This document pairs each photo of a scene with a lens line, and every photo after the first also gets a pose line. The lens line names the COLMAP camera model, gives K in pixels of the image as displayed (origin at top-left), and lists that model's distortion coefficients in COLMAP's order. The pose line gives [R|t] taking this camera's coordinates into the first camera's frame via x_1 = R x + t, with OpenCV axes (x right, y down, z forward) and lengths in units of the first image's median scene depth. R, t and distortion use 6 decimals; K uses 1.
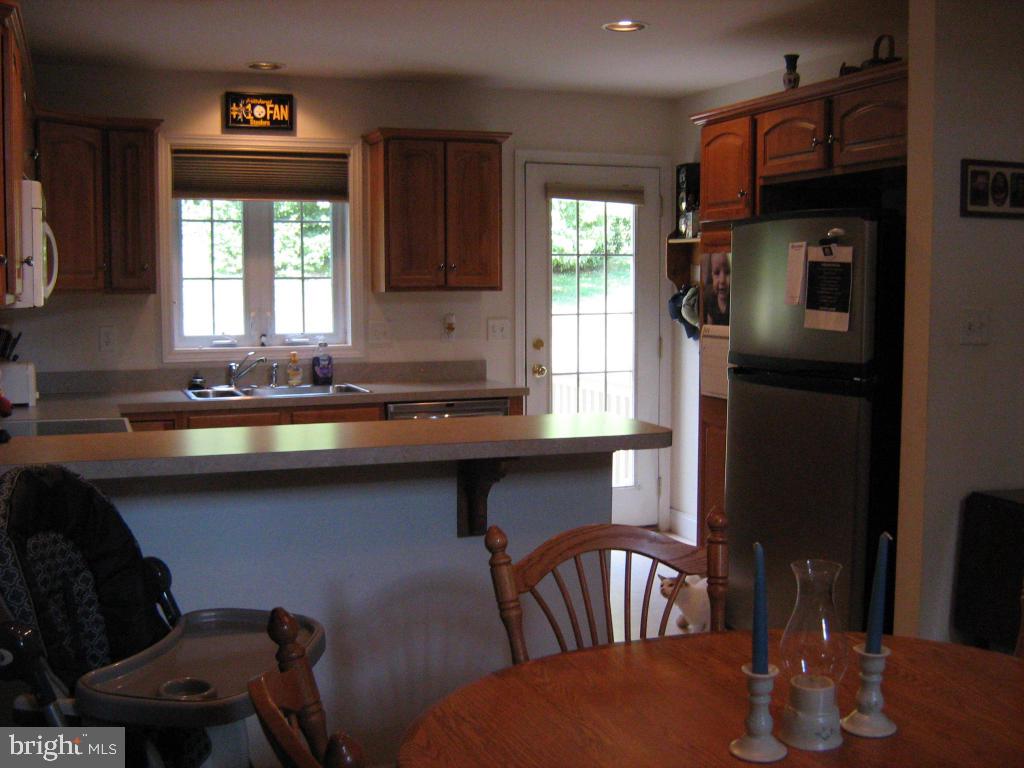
lens RADIAL K [[1176.2, 0, 512.0], [0, 1176.2, 384.0], [0, 0, 1]] dist [-0.122921, 0.087358]
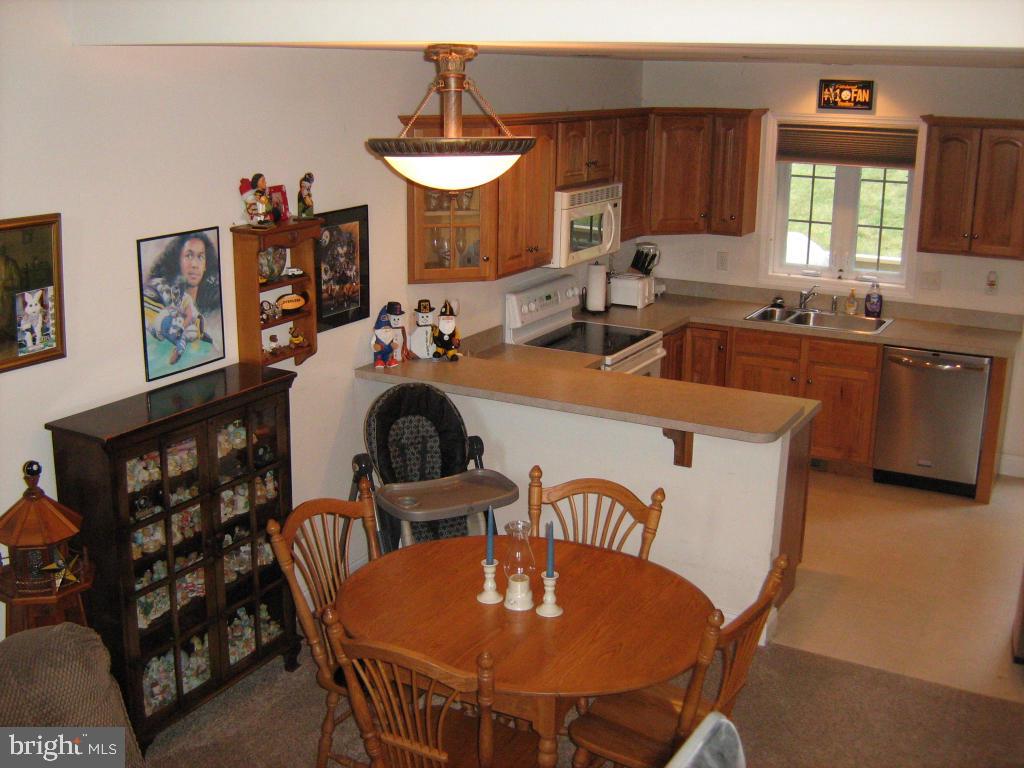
lens RADIAL K [[1176.2, 0, 512.0], [0, 1176.2, 384.0], [0, 0, 1]] dist [-0.122921, 0.087358]
pose [[0.642320, 0.206359, -0.738134, 0.534352], [-0.077208, 0.975594, 0.205560, -0.159011], [0.762538, -0.075046, 0.642576, -0.096923]]
